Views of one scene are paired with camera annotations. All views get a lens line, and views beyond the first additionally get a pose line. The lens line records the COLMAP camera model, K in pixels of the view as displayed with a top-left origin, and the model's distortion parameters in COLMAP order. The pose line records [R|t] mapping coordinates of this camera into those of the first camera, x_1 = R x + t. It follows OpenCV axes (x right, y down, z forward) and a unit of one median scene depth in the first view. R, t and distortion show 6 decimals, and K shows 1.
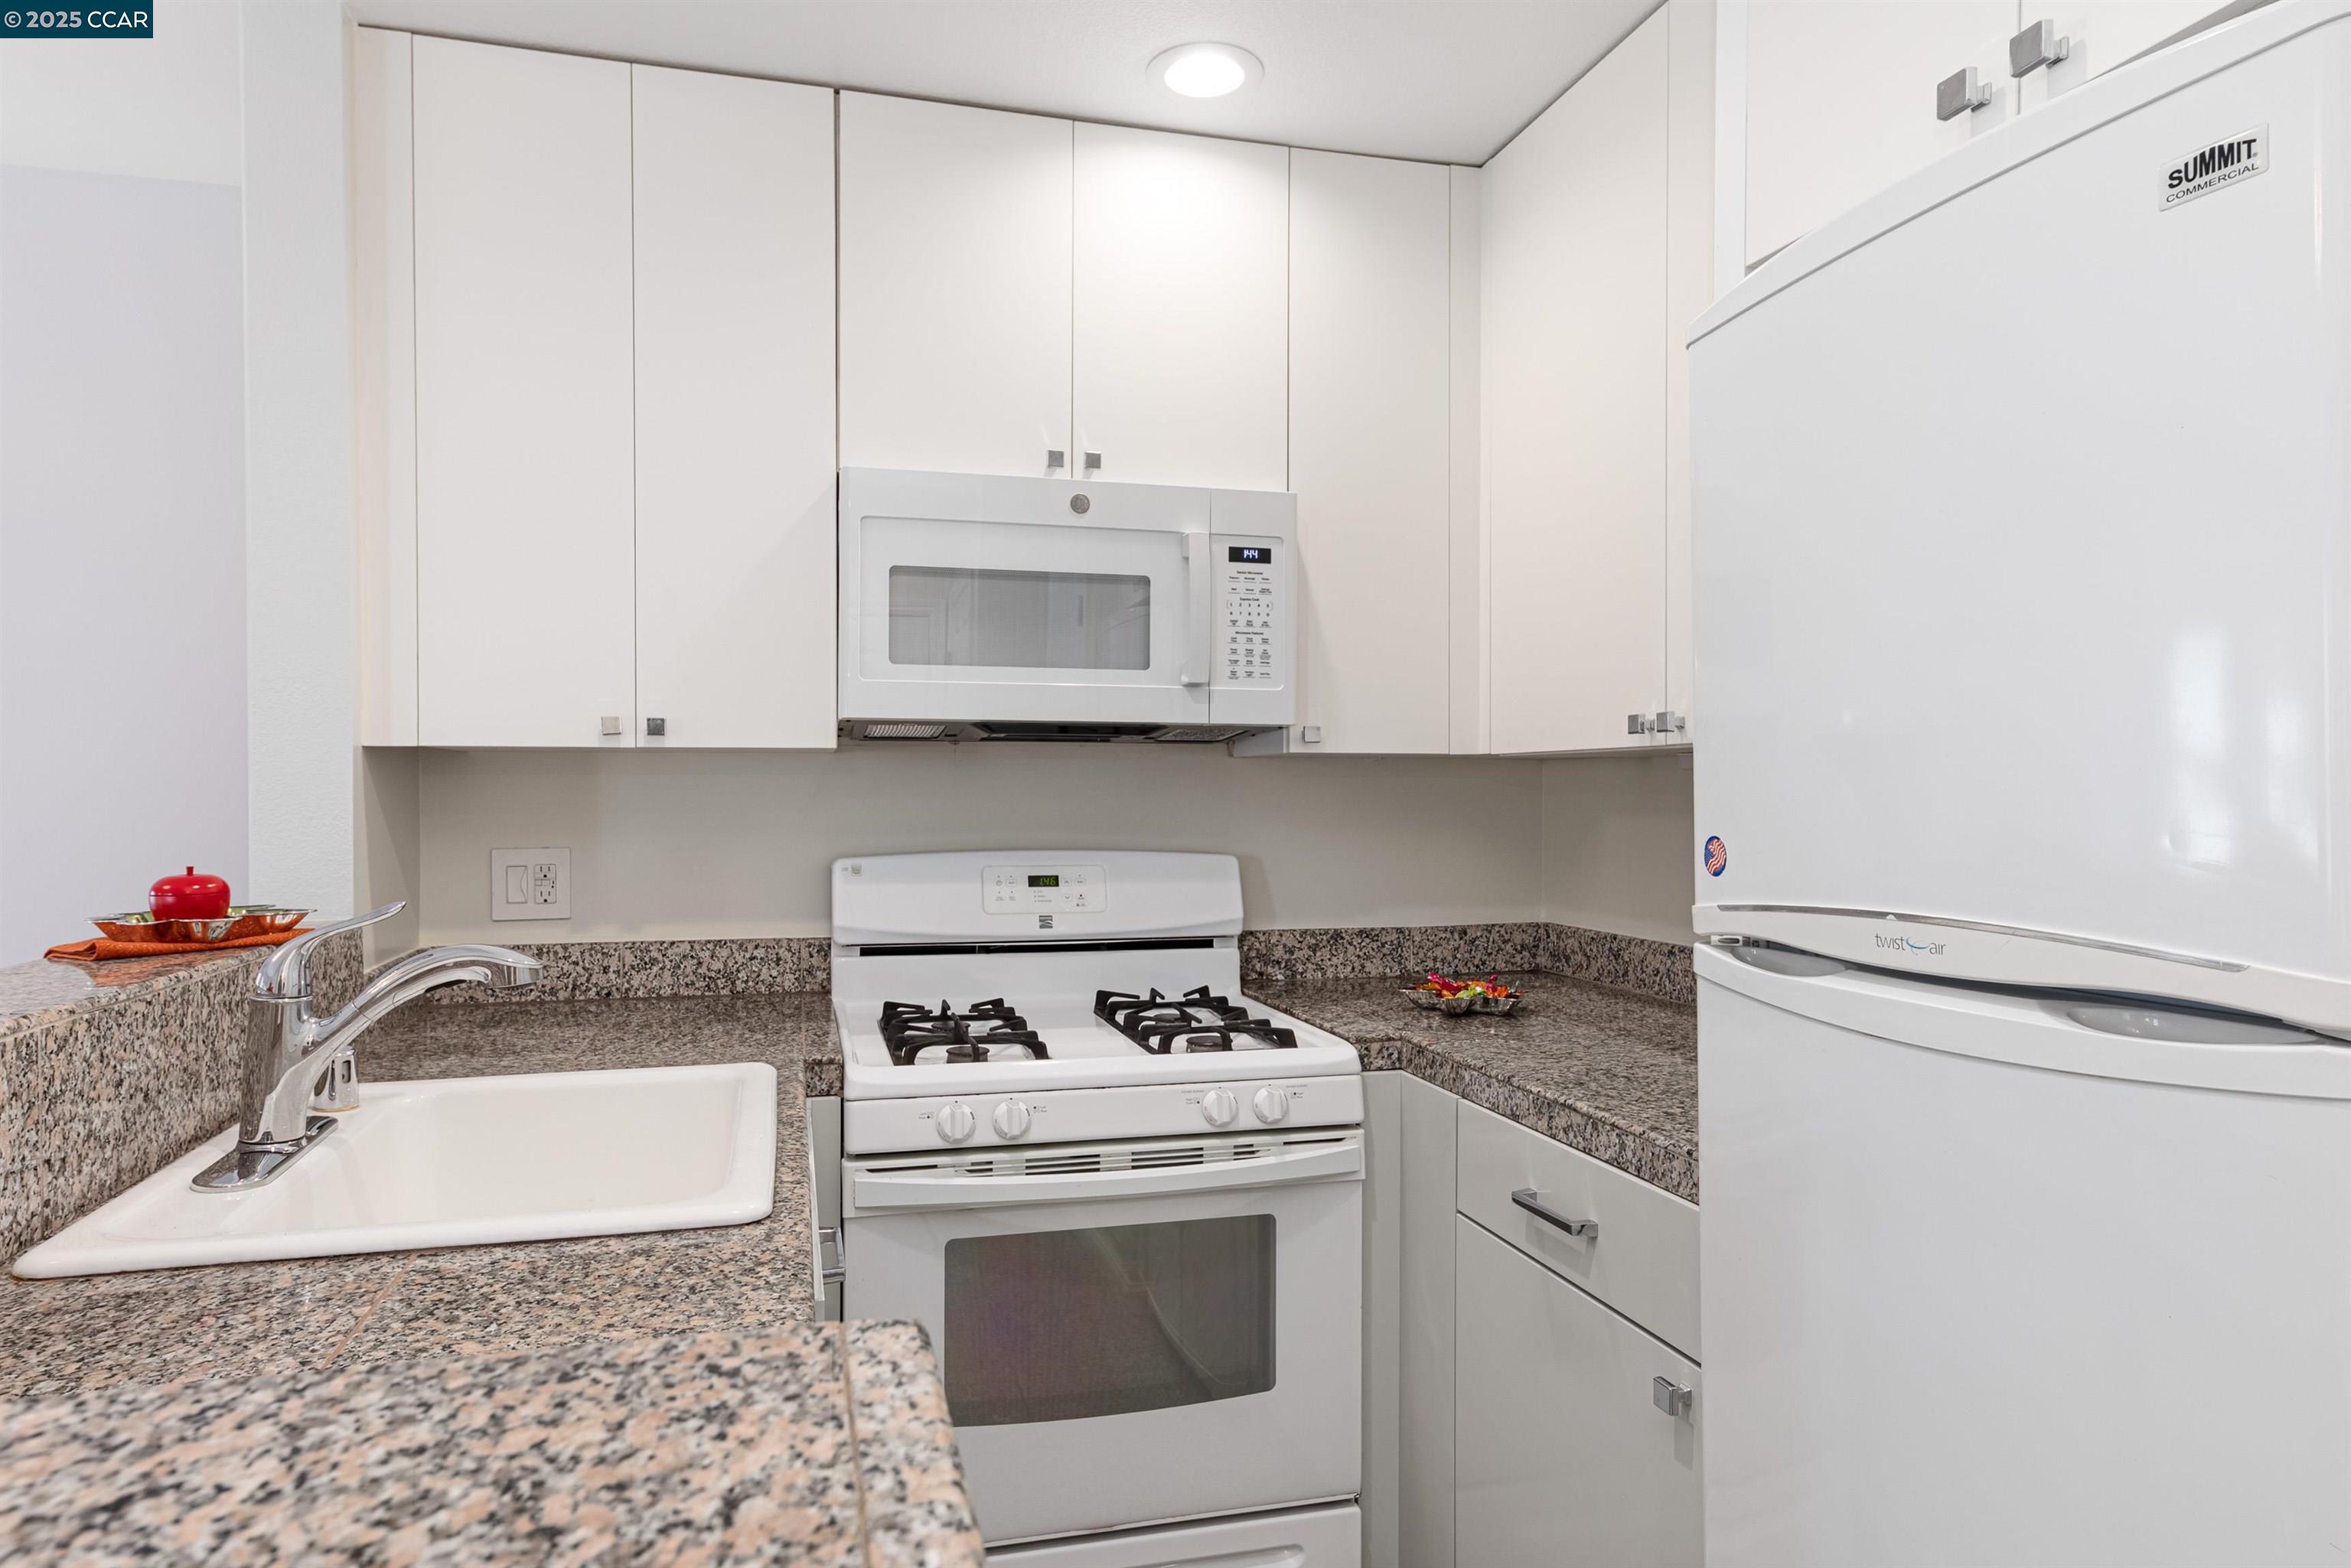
lens RADIAL K [[1309.9, 0, 1180.6], [0, 1309.9, 798.6], [0, 0, 1]] dist [0.010931, -0.004418]
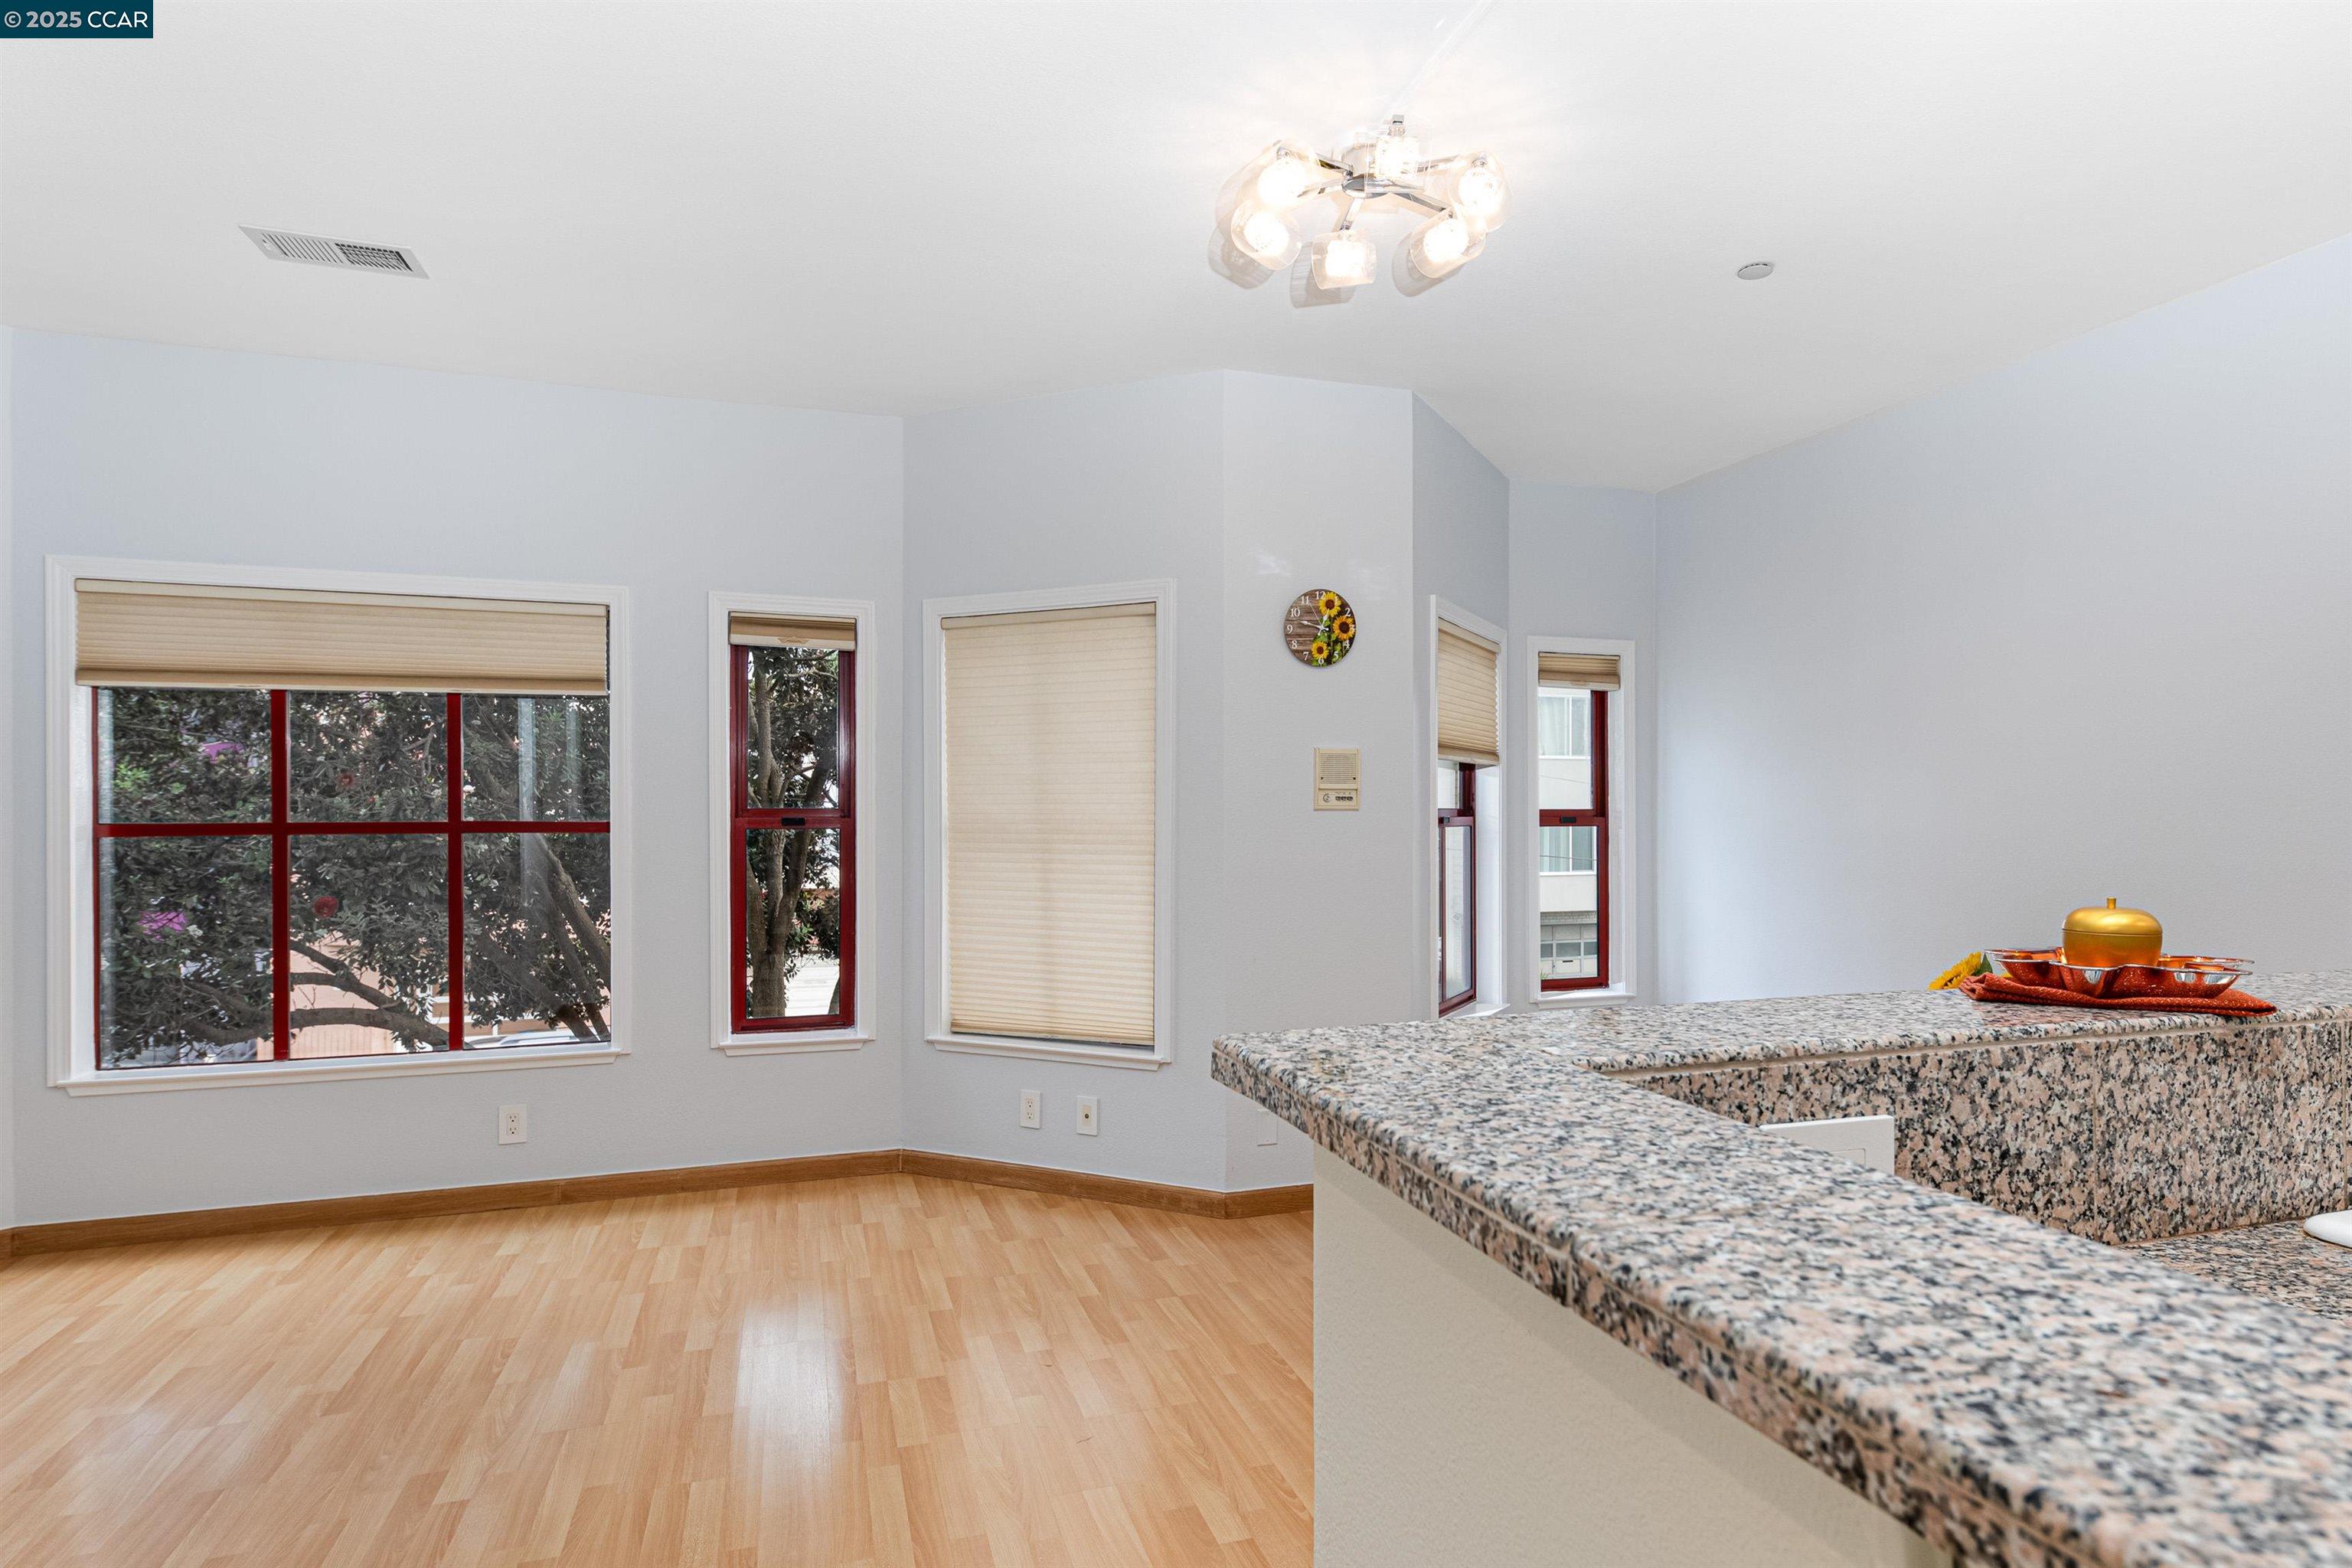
lens RADIAL K [[1310.5, 0, 1261.7], [0, 1310.5, 818.6], [0, 0, 1]] dist [0.010931, -0.004418]
pose [[0.098760, 0.006871, -0.995088, 0.080925], [0.002658, 0.999971, 0.007169, 0.000948], [0.995108, -0.003353, 0.098739, 0.004544]]
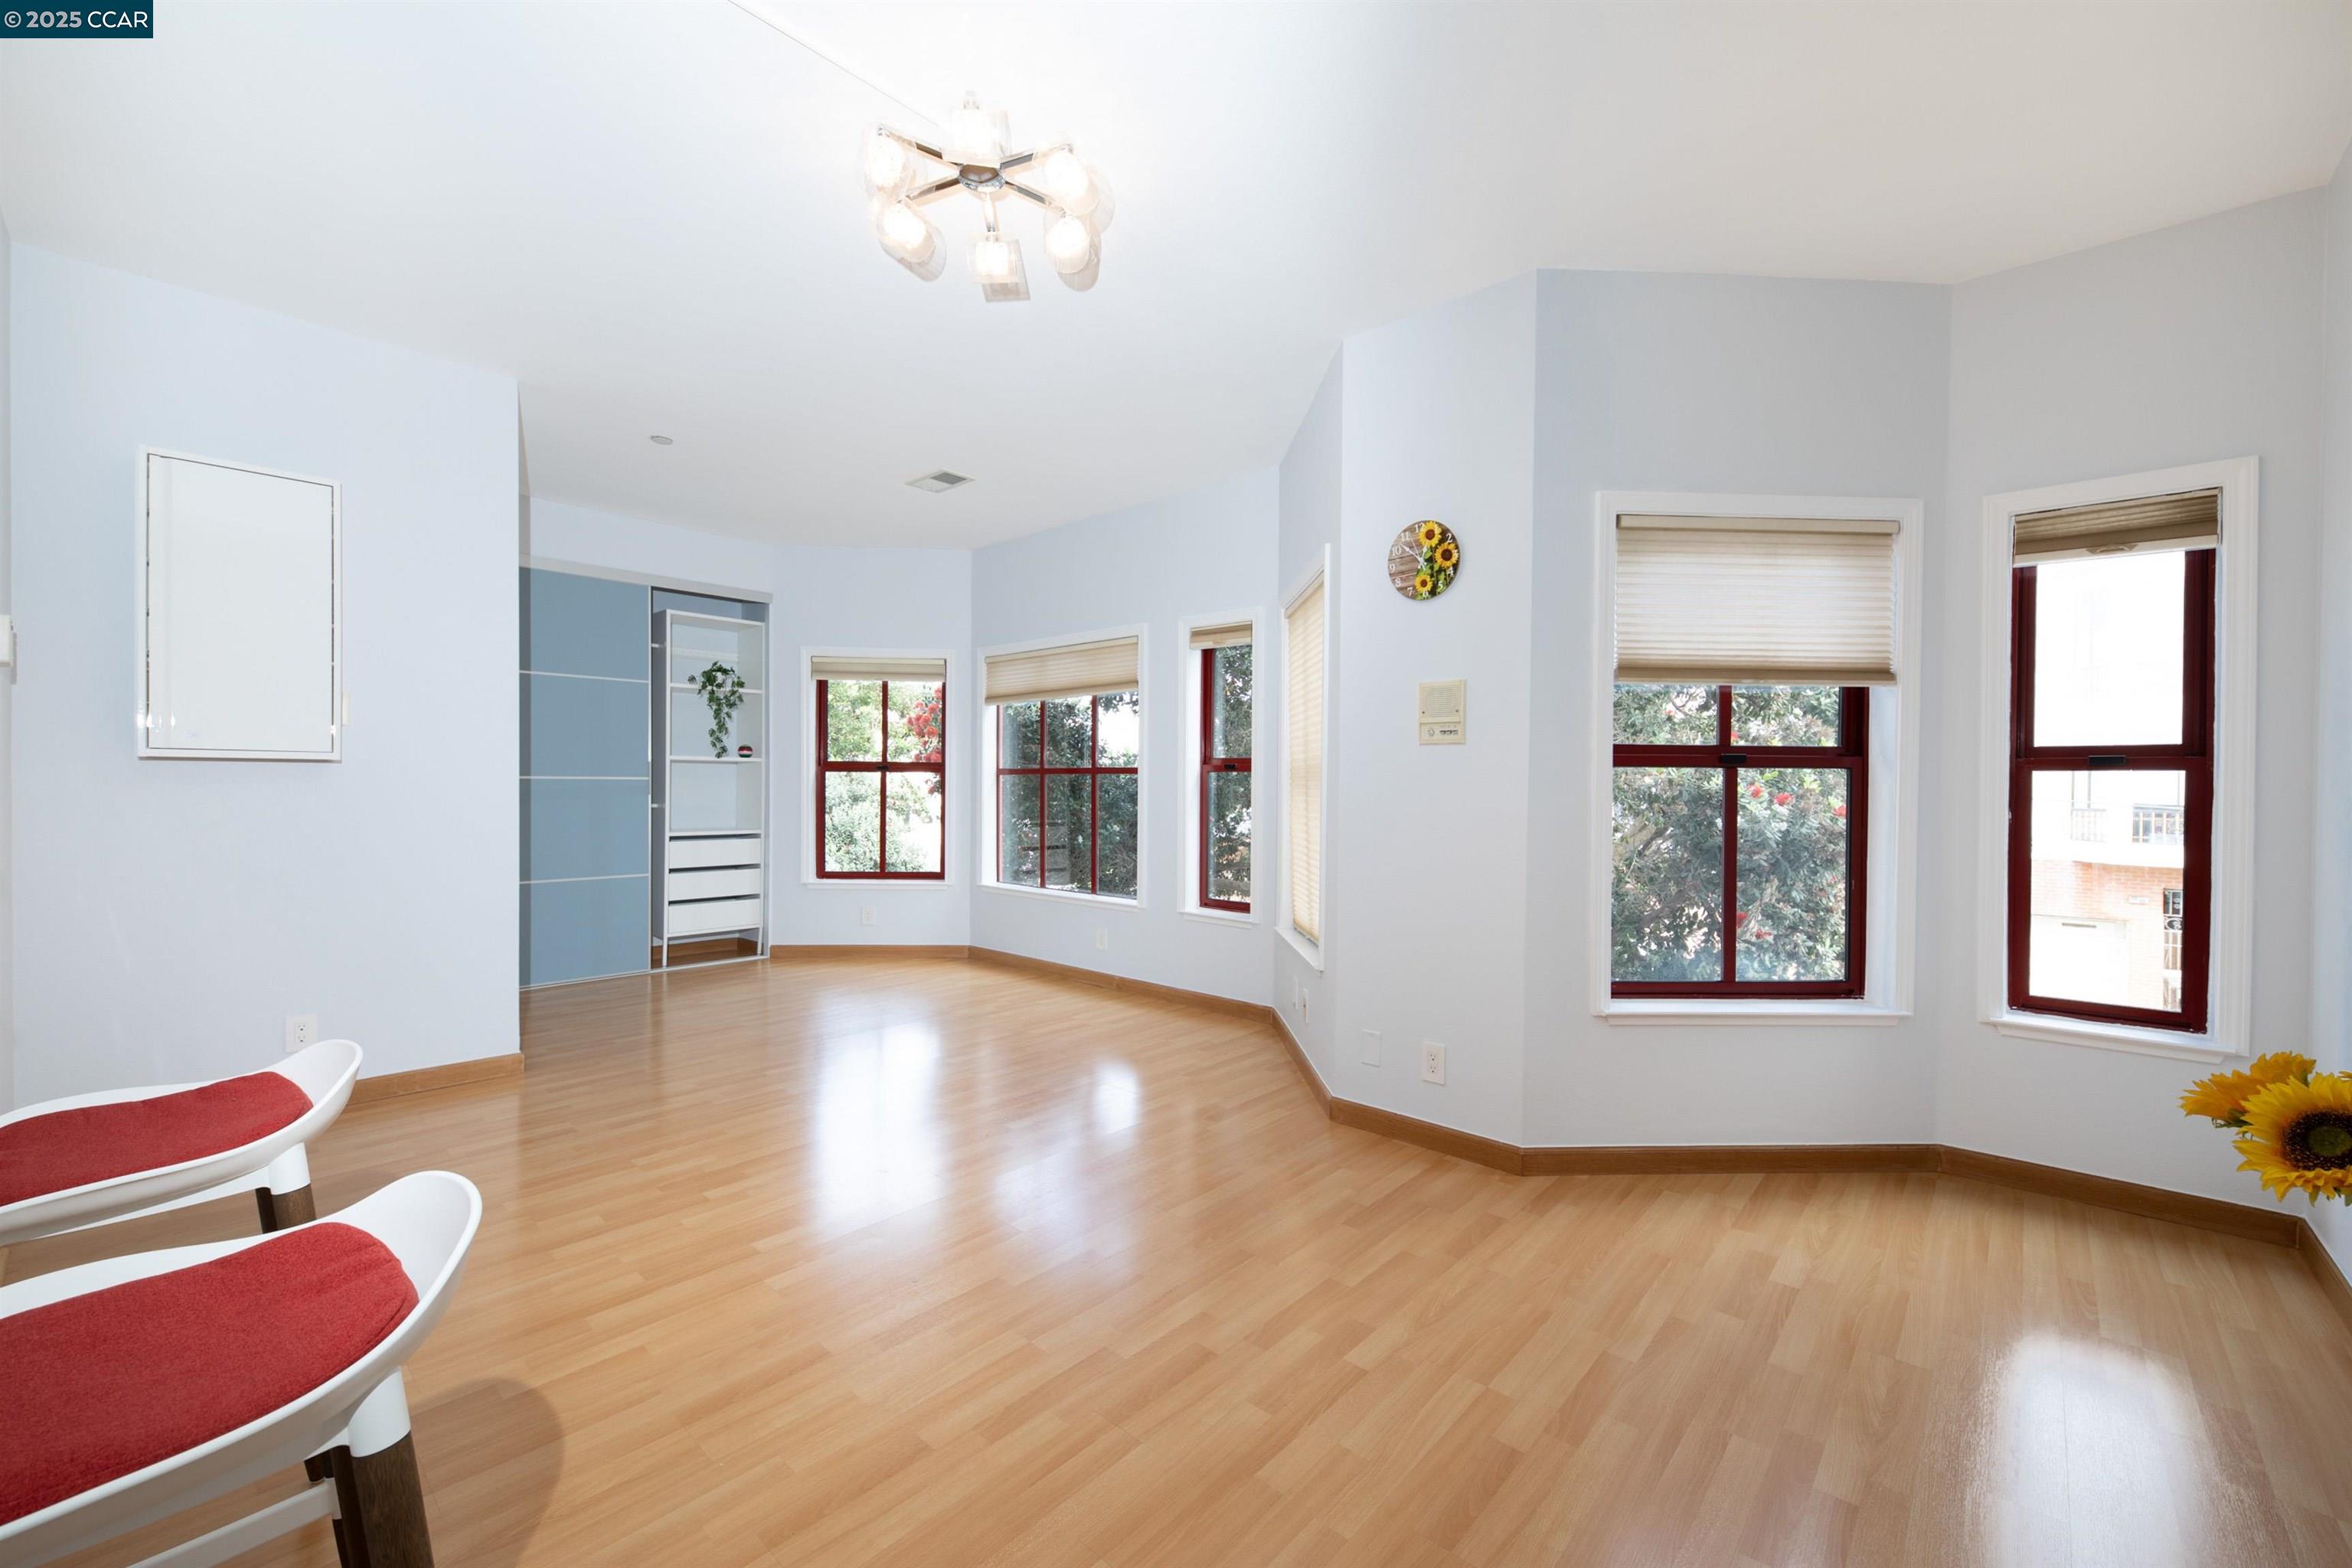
lens RADIAL K [[951.7, 0, 1149.6], [0, 951.7, 797.6], [0, 0, 1]] dist [0.003071, -0.001928]
pose [[-0.838498, 0.003986, -0.544890, -0.867378], [-0.005228, 0.999868, 0.015360, 0.068588], [0.544879, 0.015728, -0.838367, 1.416510]]
